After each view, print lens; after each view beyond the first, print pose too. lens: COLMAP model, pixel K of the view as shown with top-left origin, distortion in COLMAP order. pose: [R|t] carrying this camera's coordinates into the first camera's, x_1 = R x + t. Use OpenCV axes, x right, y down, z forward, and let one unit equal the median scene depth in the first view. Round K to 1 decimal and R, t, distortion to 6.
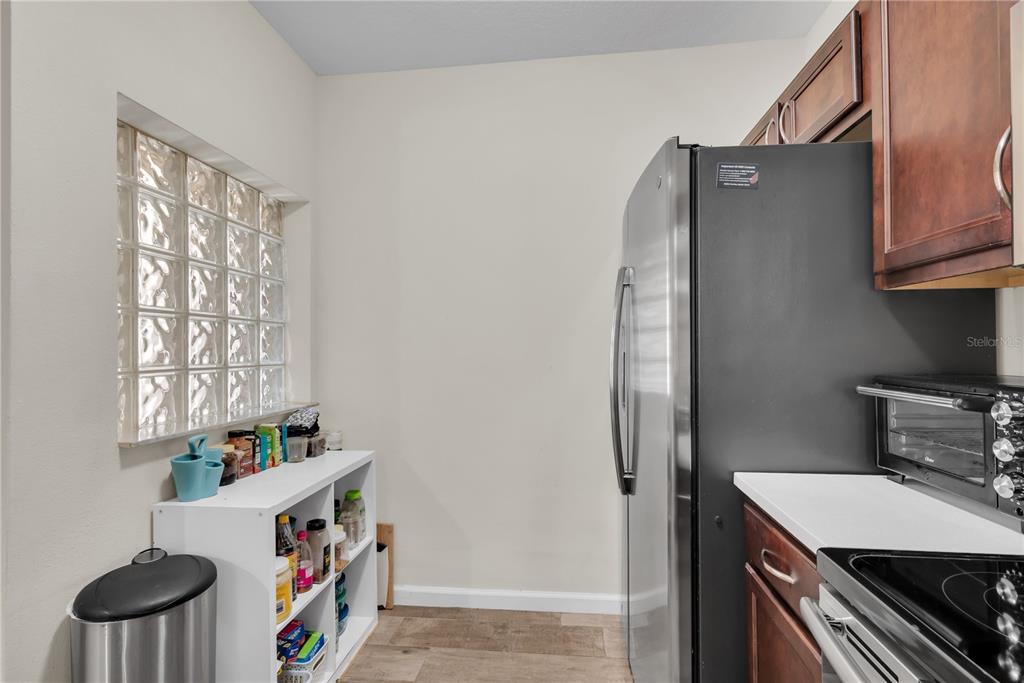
lens RADIAL K [[420.9, 0, 512.0], [0, 420.9, 341.5], [0, 0, 1]] dist [0.002005, 0.000293]
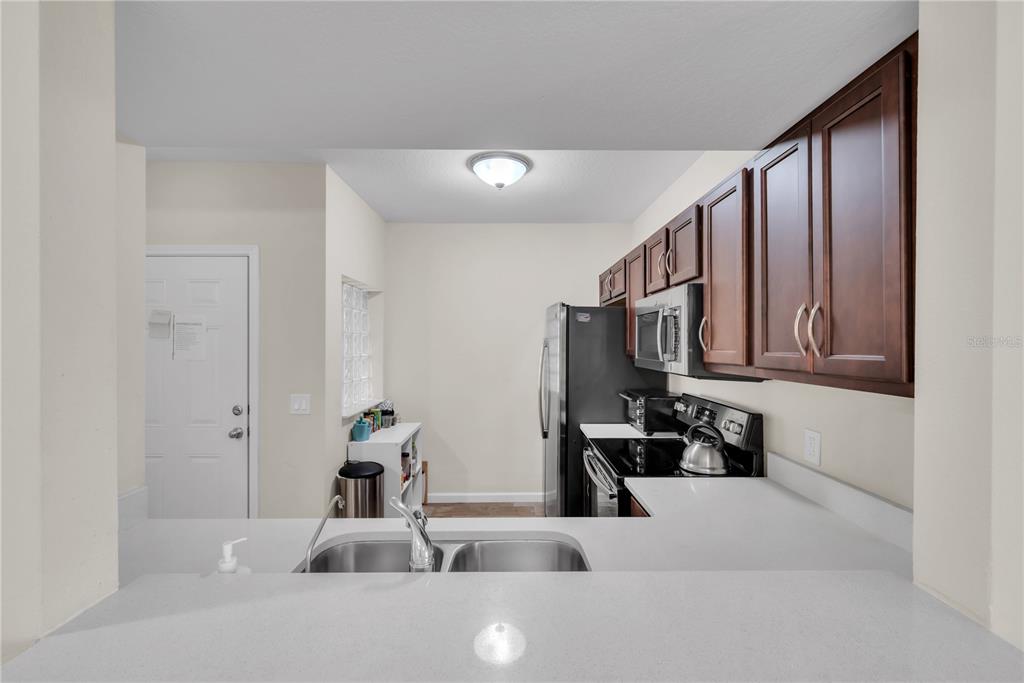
lens RADIAL K [[420.9, 0, 512.0], [0, 420.9, 341.5], [0, 0, 1]] dist [0.002005, 0.000293]
pose [[0.990724, 0.014397, 0.135126, -0.217708], [-0.017408, 0.999625, 0.021125, -0.207855], [-0.134771, -0.023281, 0.990603, -1.218963]]
